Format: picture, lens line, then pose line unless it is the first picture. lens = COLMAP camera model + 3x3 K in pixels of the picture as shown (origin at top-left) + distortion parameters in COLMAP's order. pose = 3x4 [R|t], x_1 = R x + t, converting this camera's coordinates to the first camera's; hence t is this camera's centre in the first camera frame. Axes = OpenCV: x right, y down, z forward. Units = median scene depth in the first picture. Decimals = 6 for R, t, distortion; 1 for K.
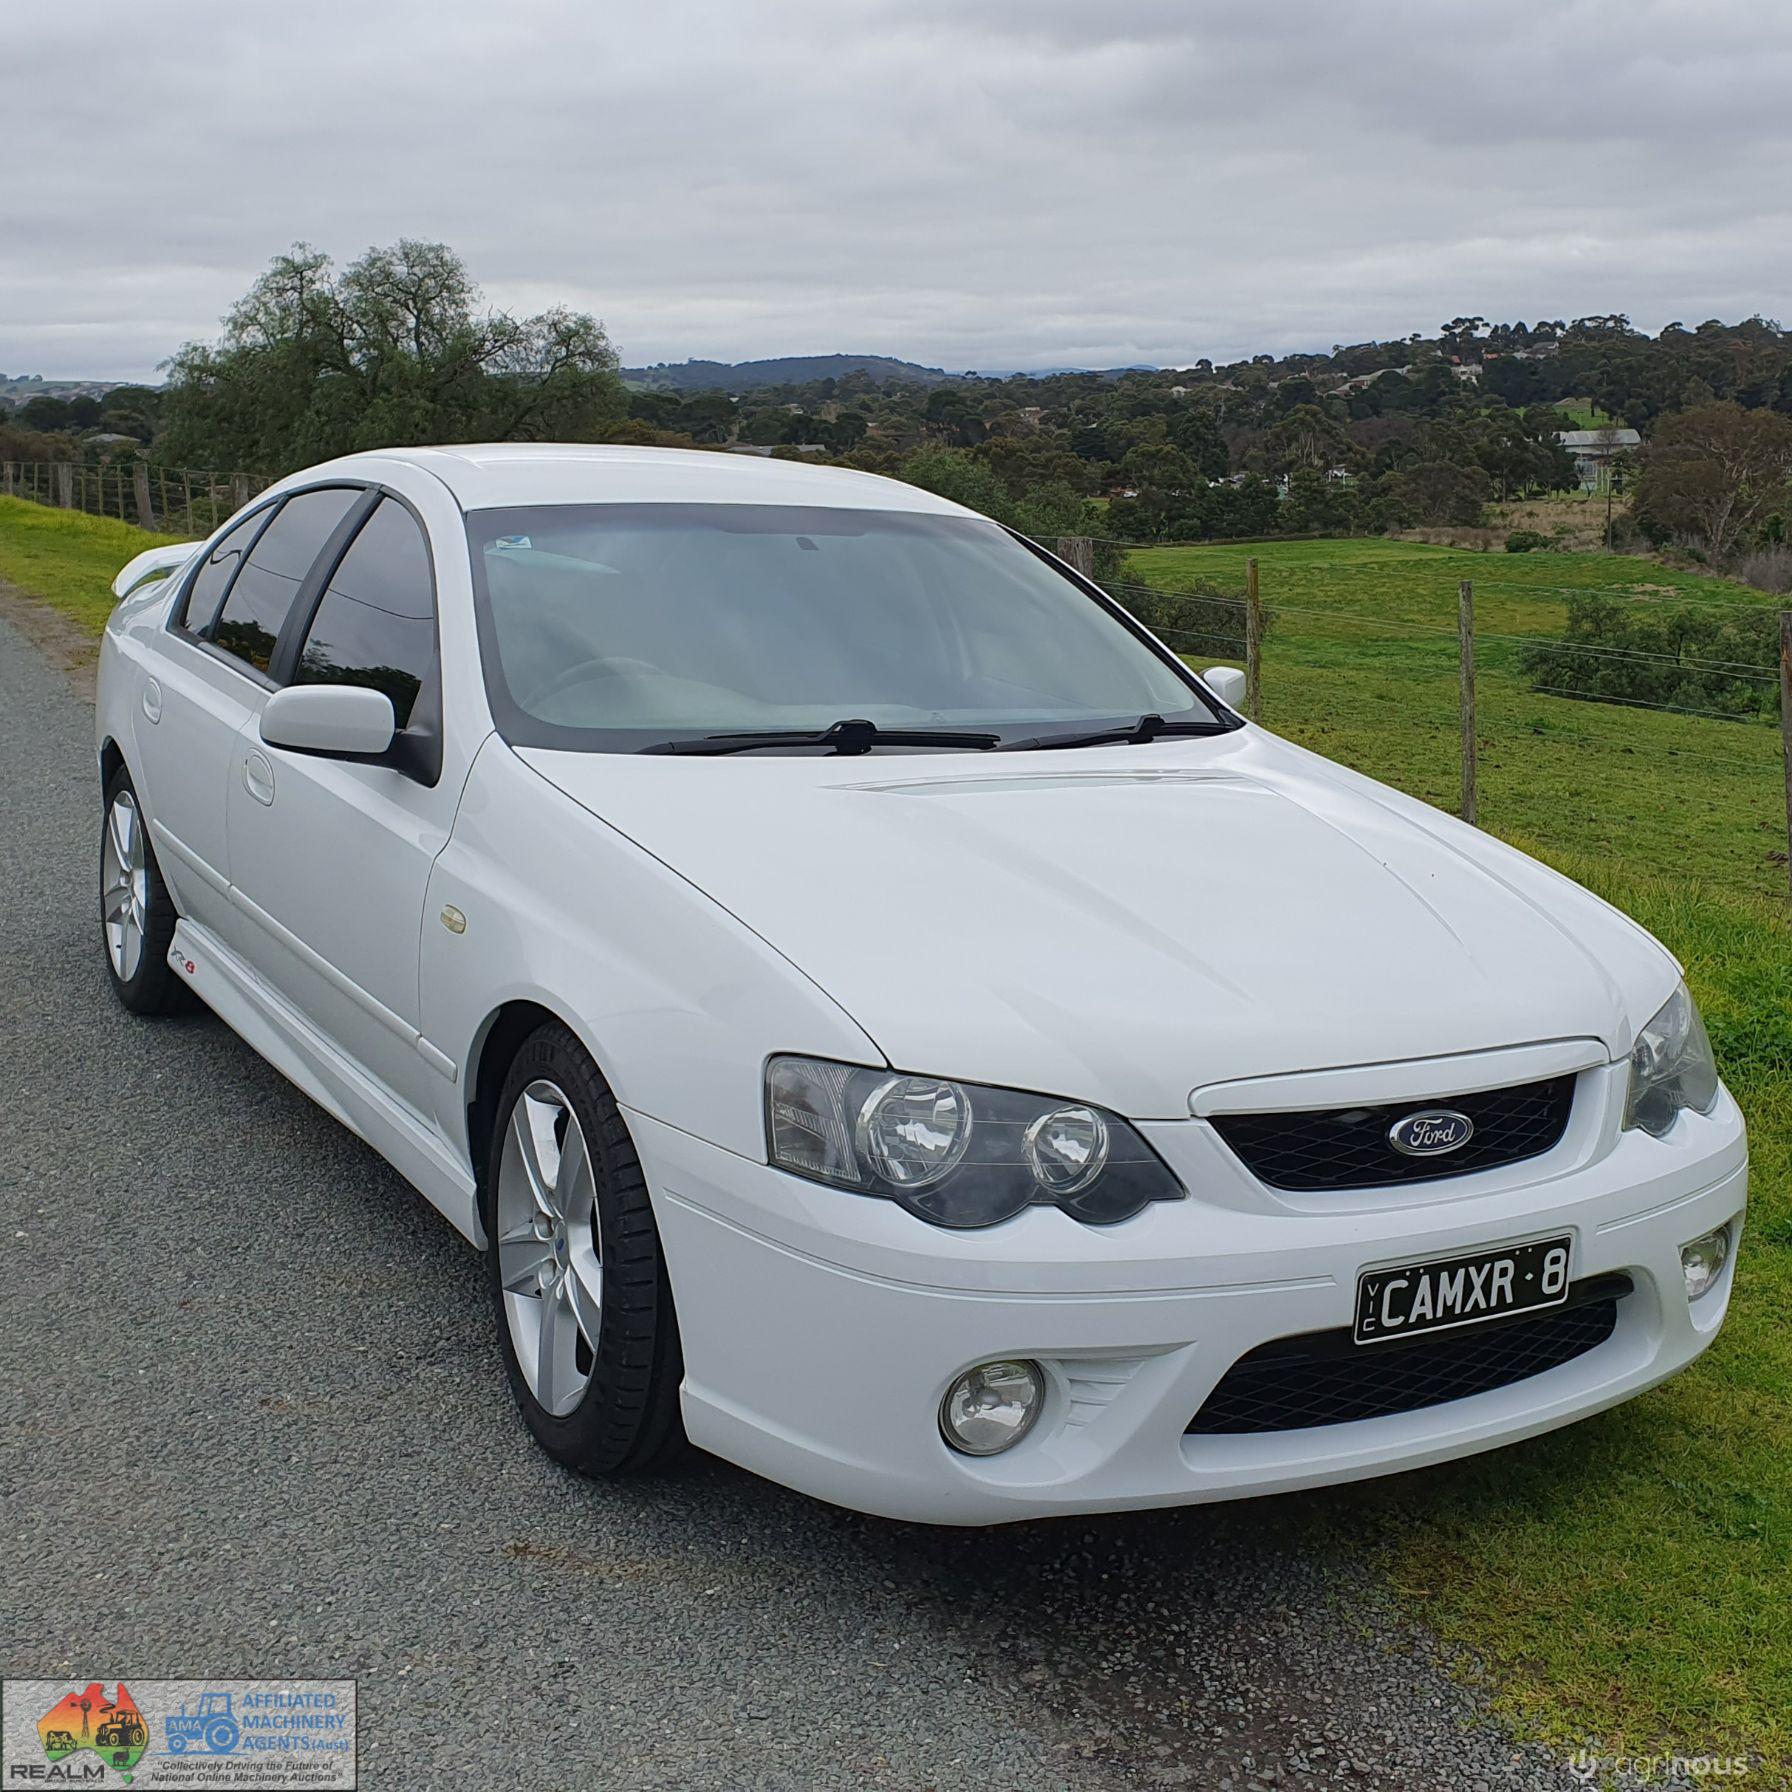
lens RADIAL K [[2855.5, 0, 940.1], [0, 2855.5, 821.1], [0, 0, 1]] dist [0.384939, -2.088682]
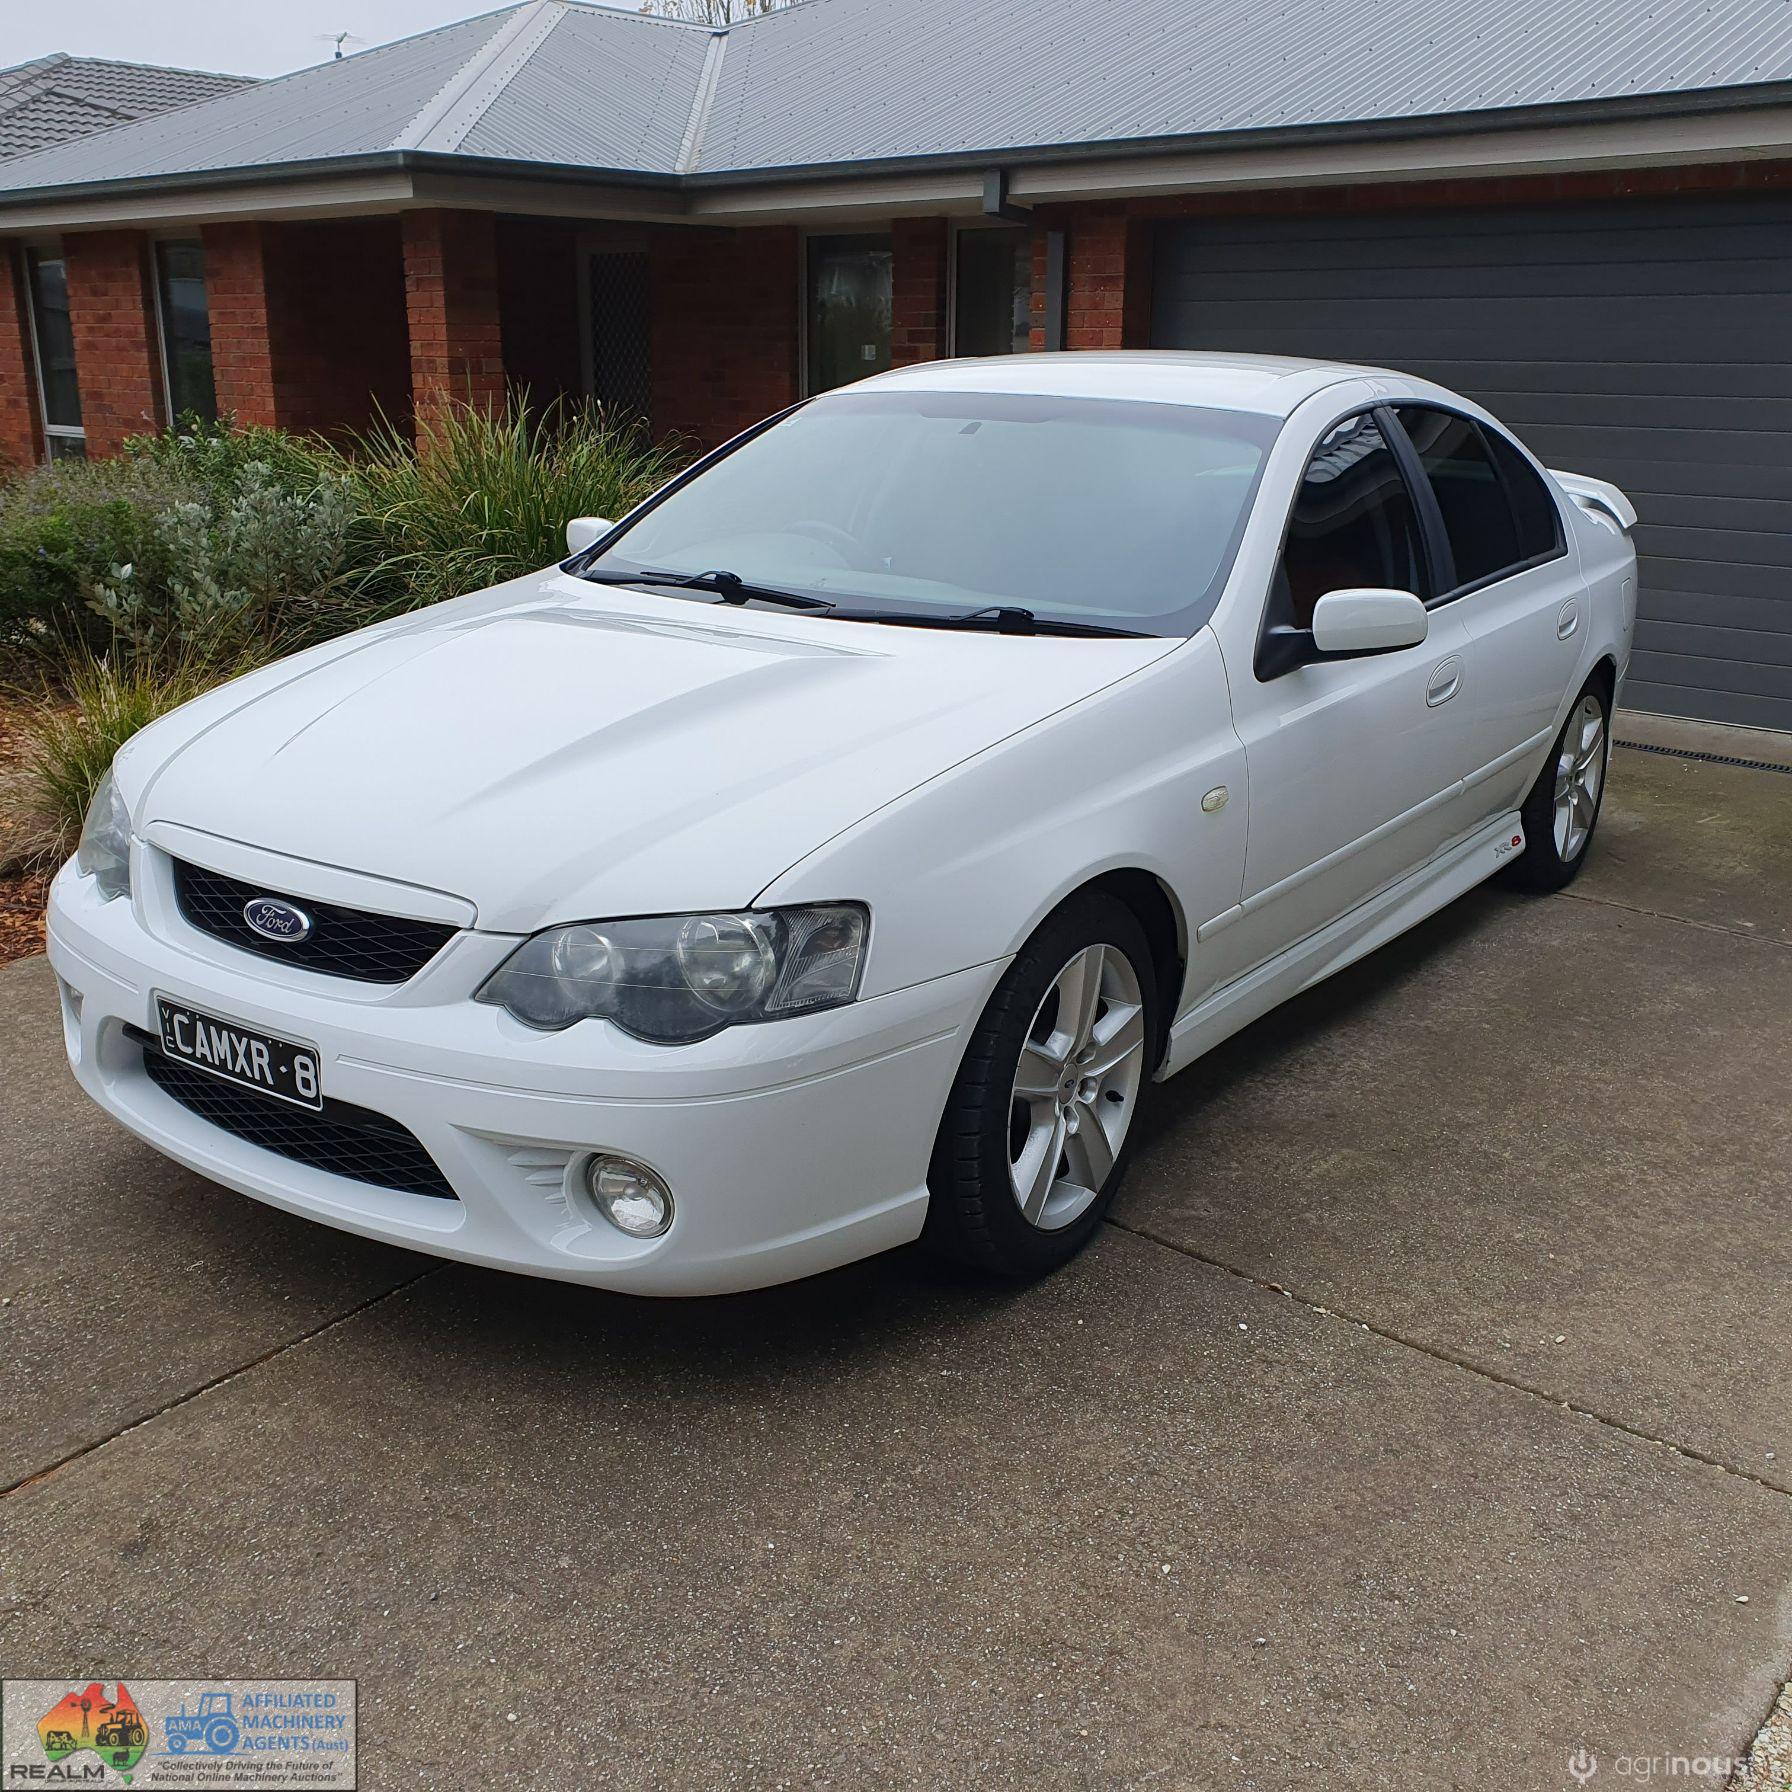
lens RADIAL K [[1900.4, 0, 896.0], [0, 1900.4, 896.0], [0, 0, 1]] dist [0.060788, 0.002087]
pose [[0.355531, 0.235582, -0.904488, 0.144331], [-0.162958, 0.968516, 0.188204, -0.012265], [0.920349, 0.080481, 0.382727, 0.146706]]
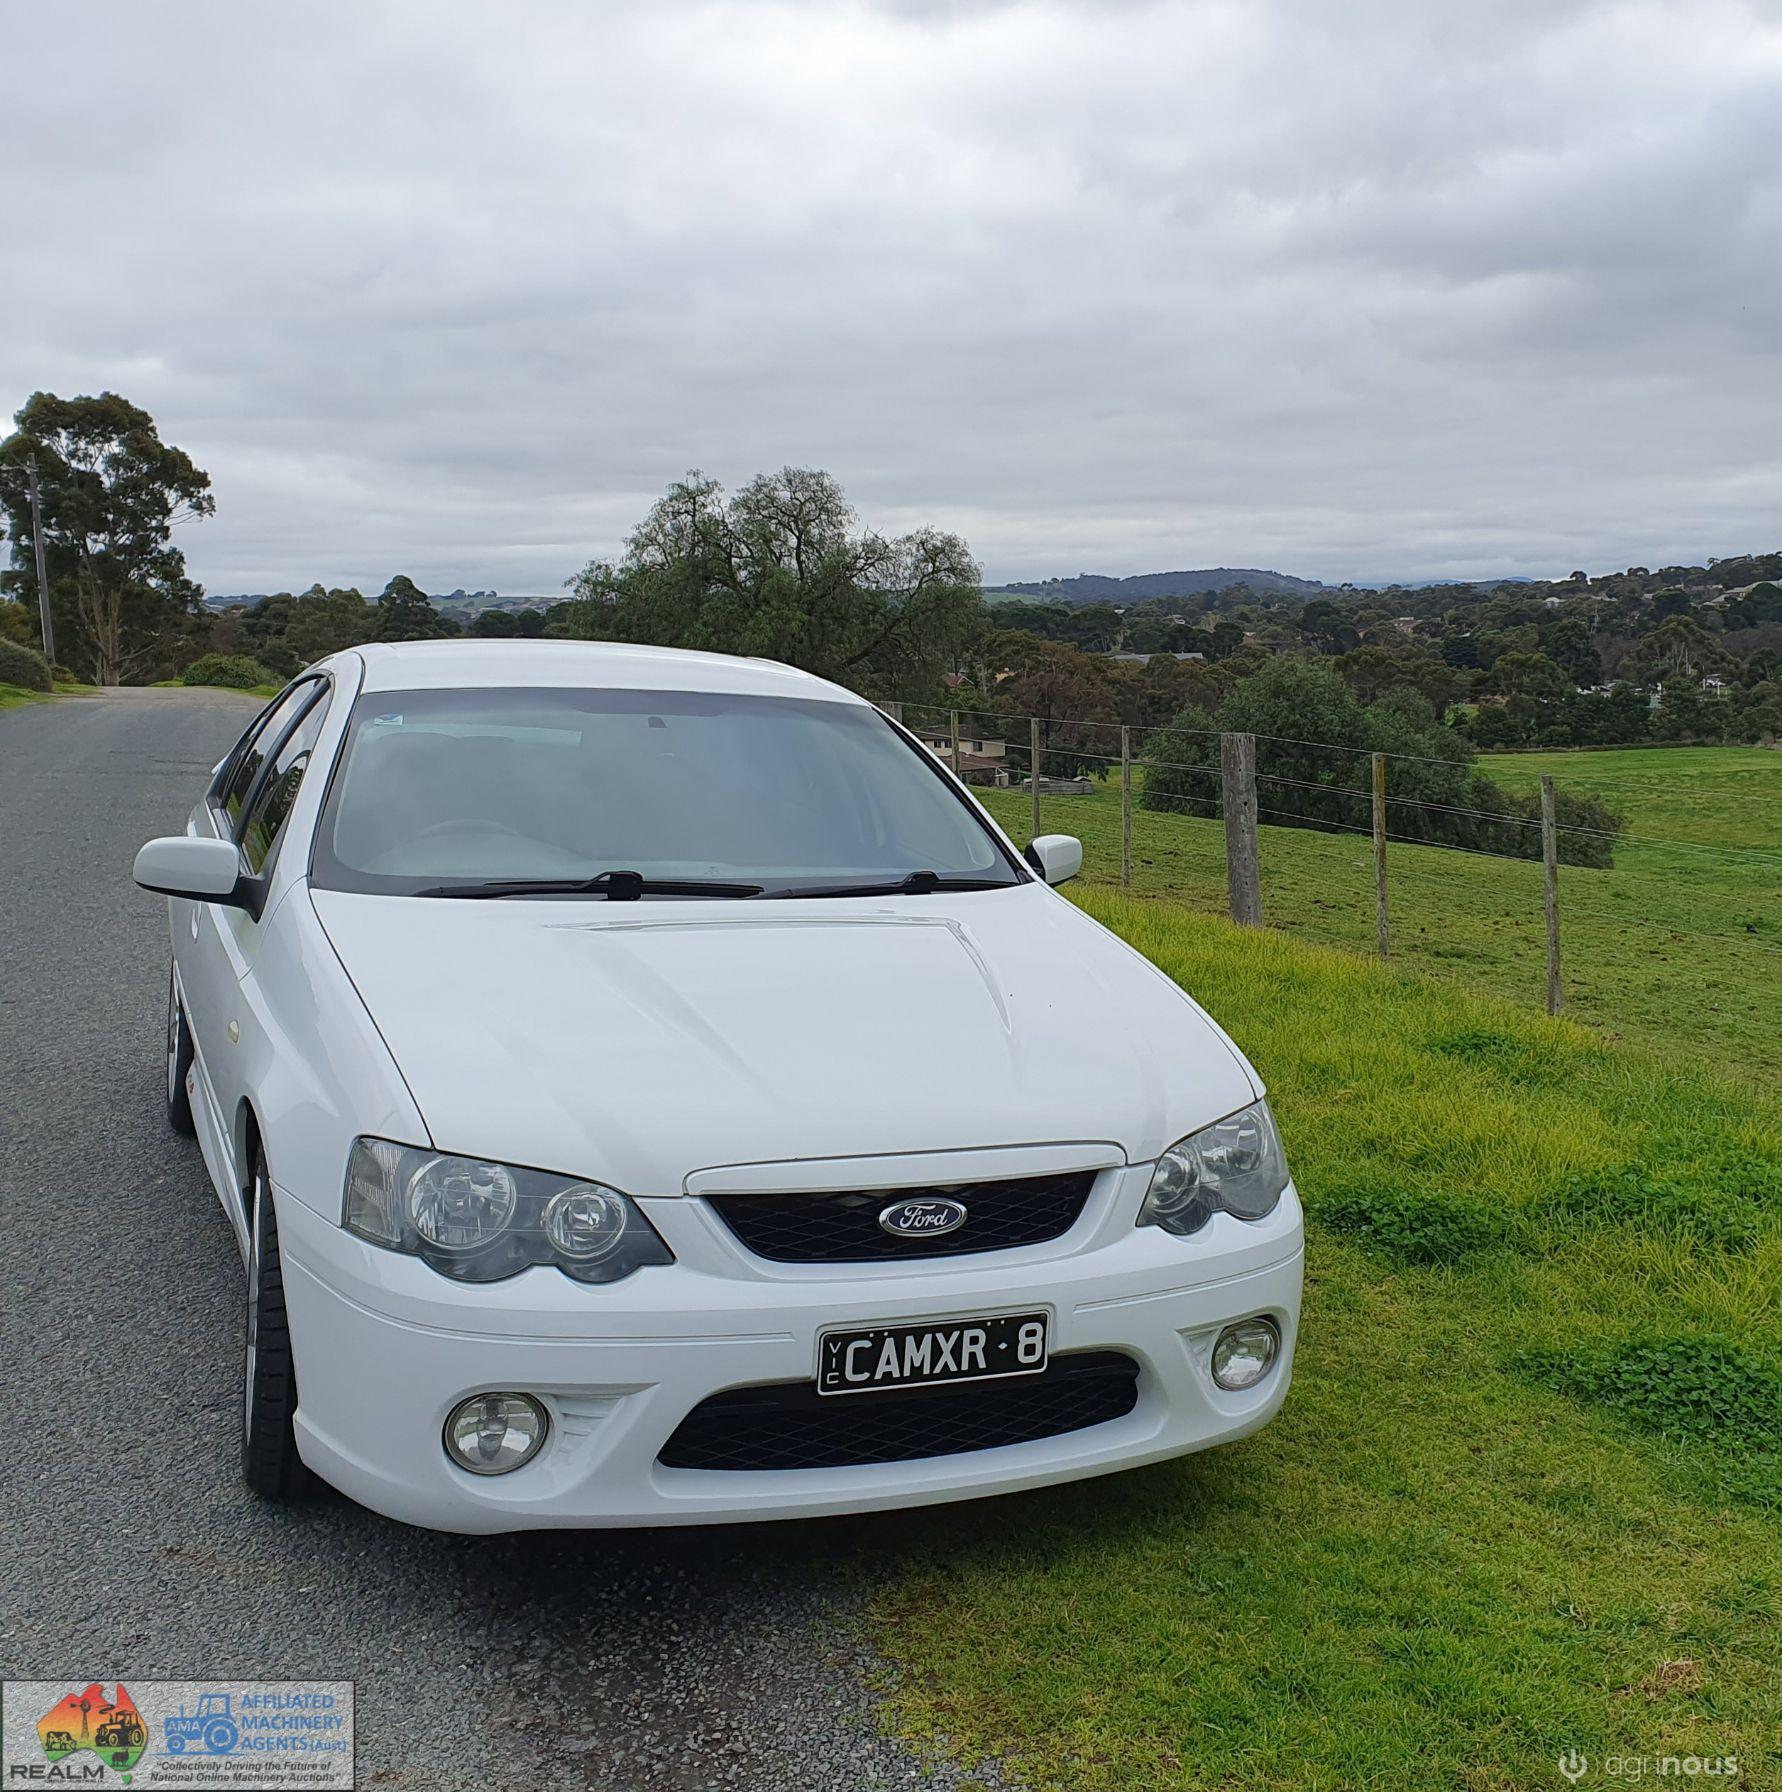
lens RADIAL K [[2855.5, 0, 1067.1], [0, 2855.5, 714.6], [0, 0, 1]] dist [0.384939, -2.088682]
pose [[0.989455, 0.004951, -0.144753, 0.062146], [-0.020830, 0.993890, -0.108389, 0.004876], [0.143332, 0.110261, 0.983513, -0.025568]]
